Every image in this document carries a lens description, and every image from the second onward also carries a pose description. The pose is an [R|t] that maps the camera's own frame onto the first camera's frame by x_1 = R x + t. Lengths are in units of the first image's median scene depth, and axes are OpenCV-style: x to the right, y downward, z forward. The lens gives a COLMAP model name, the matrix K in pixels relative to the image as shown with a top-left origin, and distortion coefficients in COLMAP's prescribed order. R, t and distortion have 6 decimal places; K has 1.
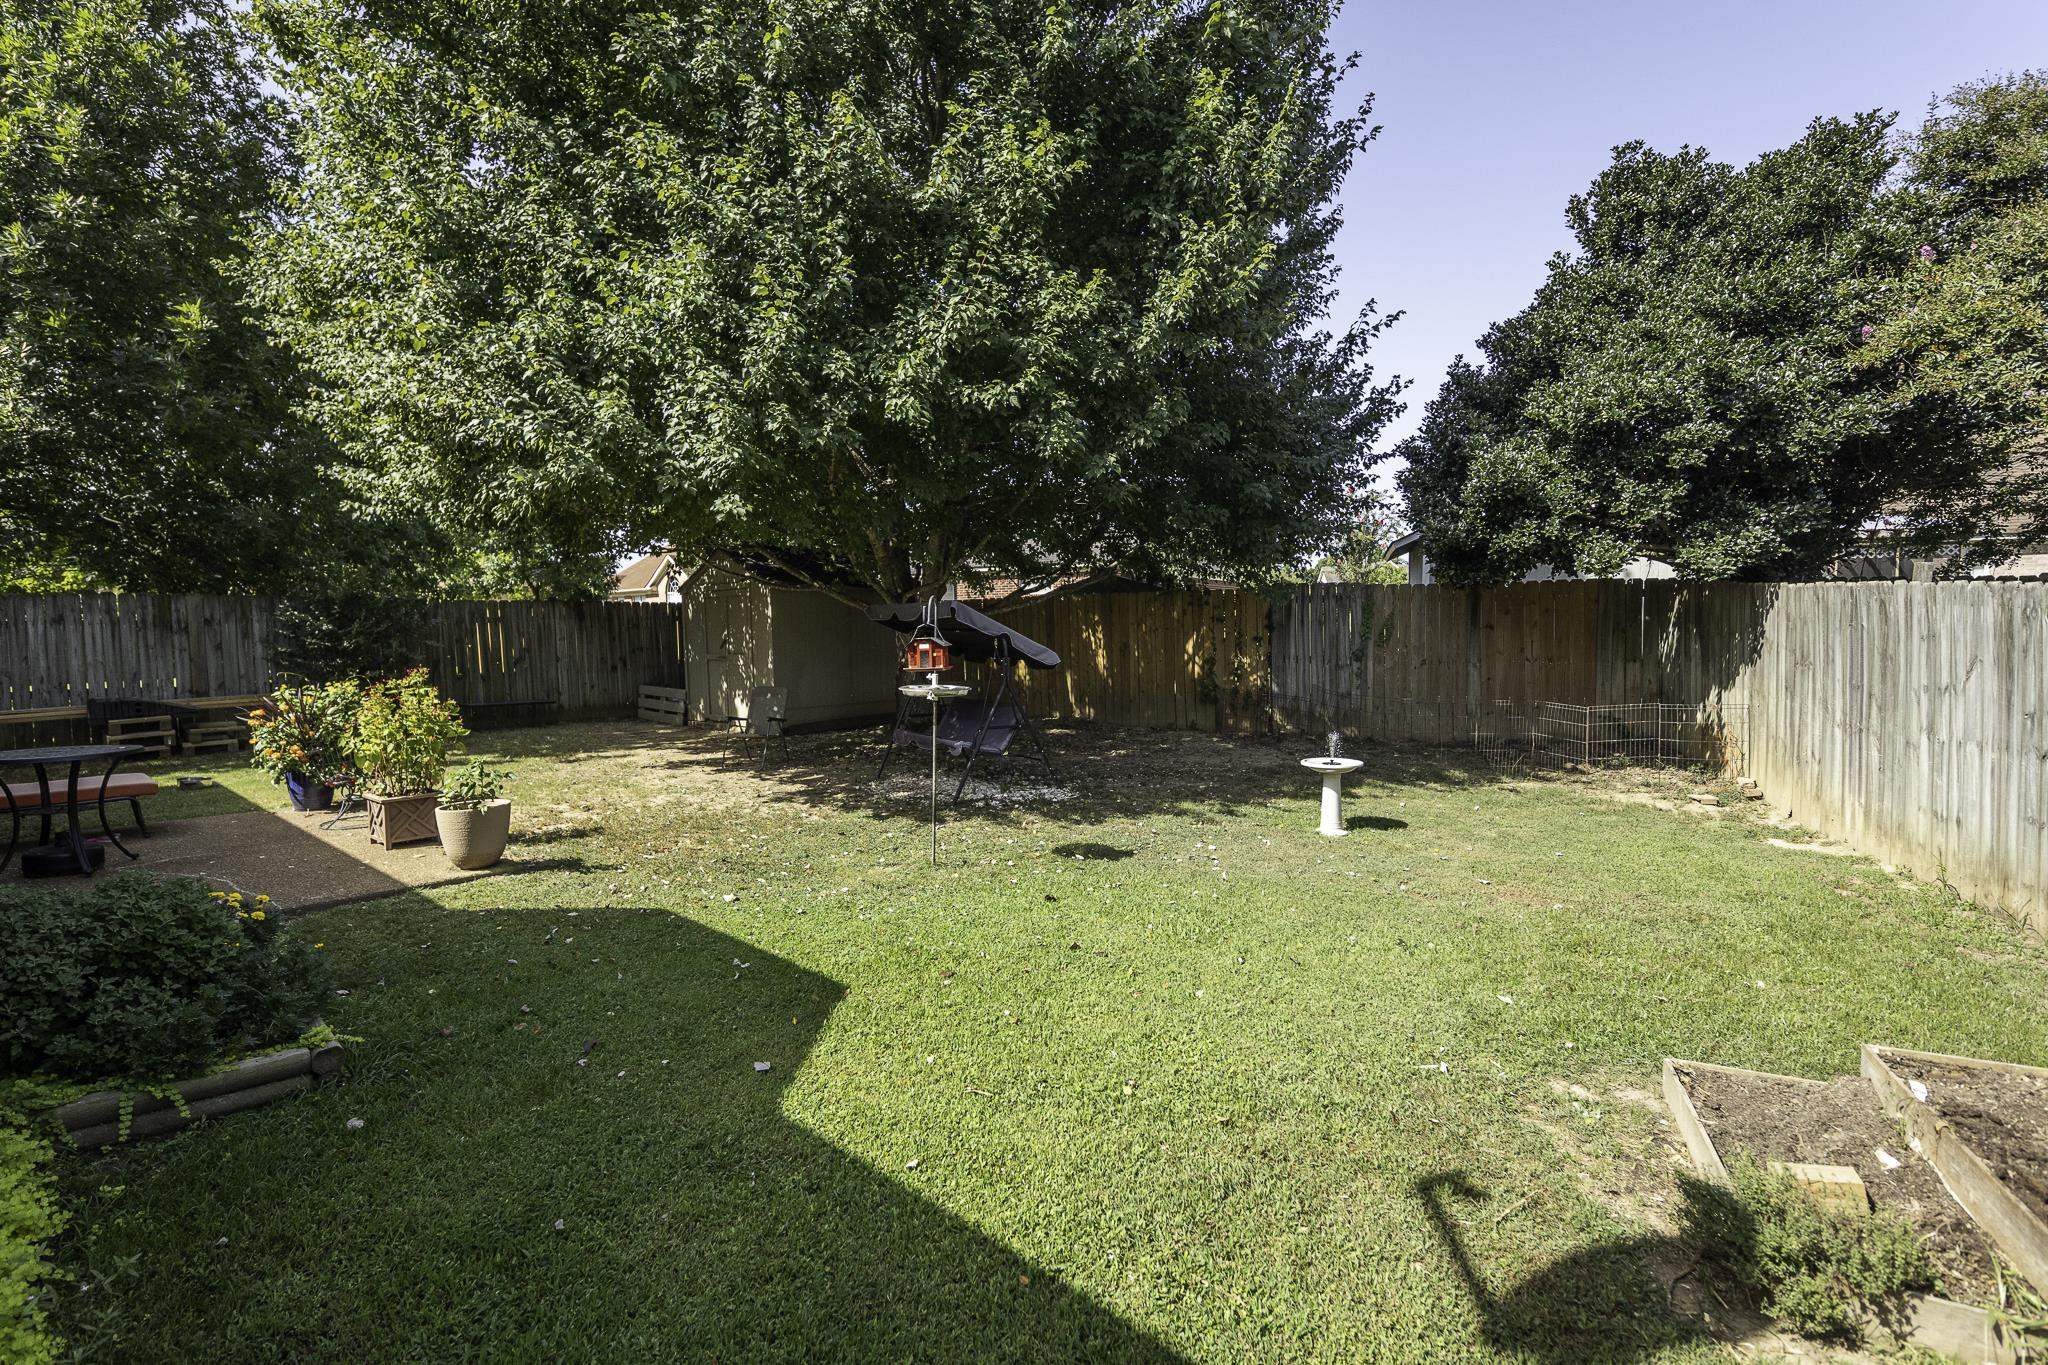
lens RADIAL K [[980.0, 0, 1024.0], [0, 980.0, 682.5], [0, 0, 1]] dist [0.019393, -0.001001]
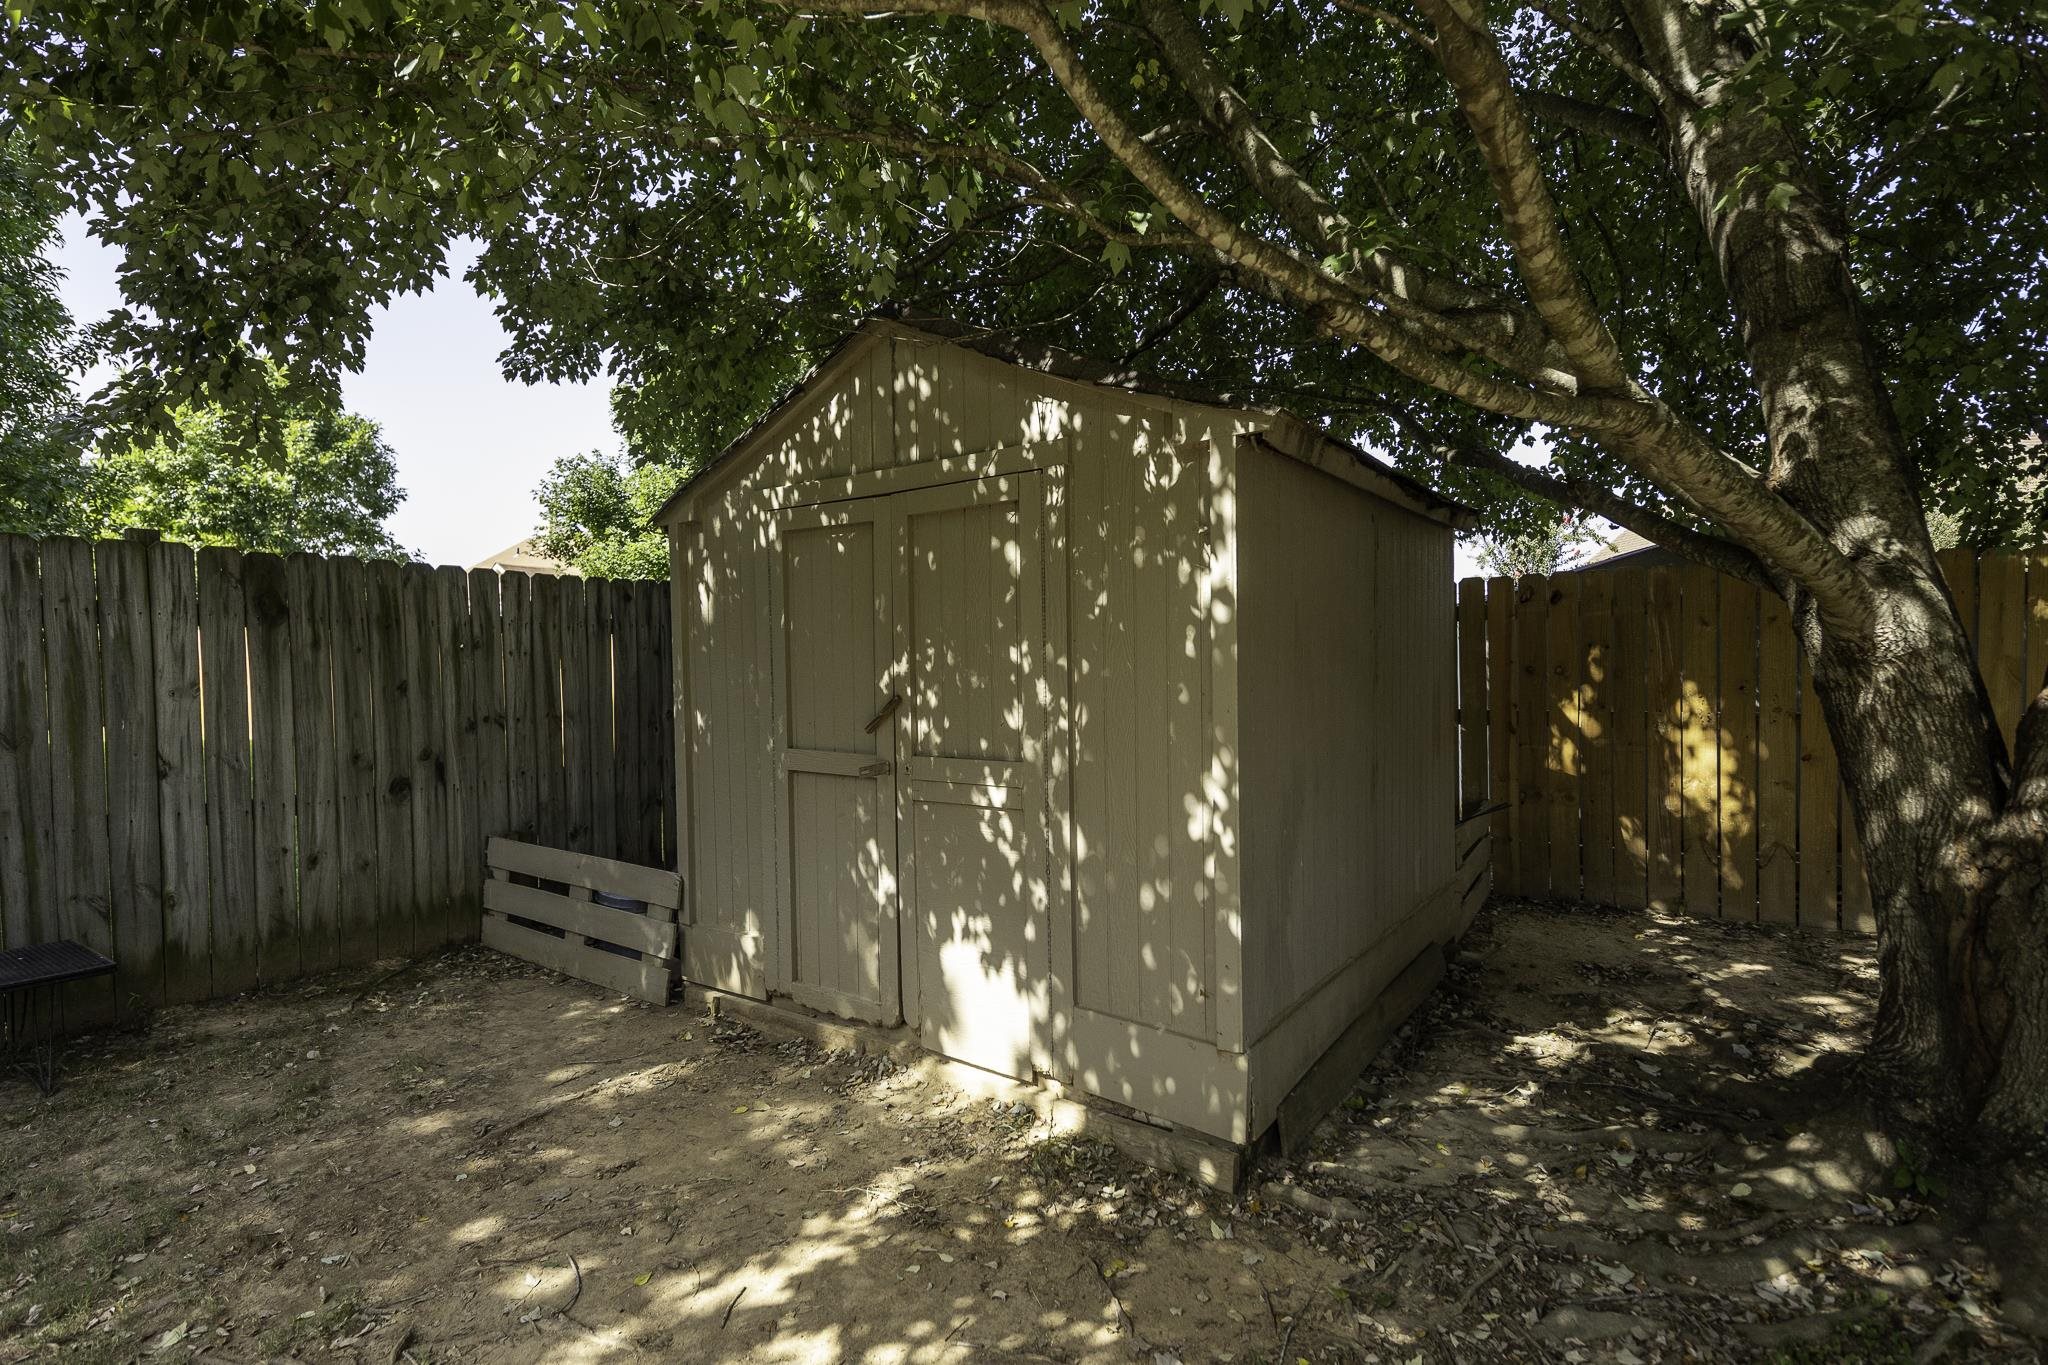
lens RADIAL K [[980.0, 0, 1024.0], [0, 980.0, 682.5], [0, 0, 1]] dist [0.019393, -0.001001]
pose [[0.988416, 0.008443, 0.151535, -0.293523], [-0.005024, 0.999724, -0.022931, -0.039354], [-0.151687, 0.021904, 0.988186, 0.720405]]
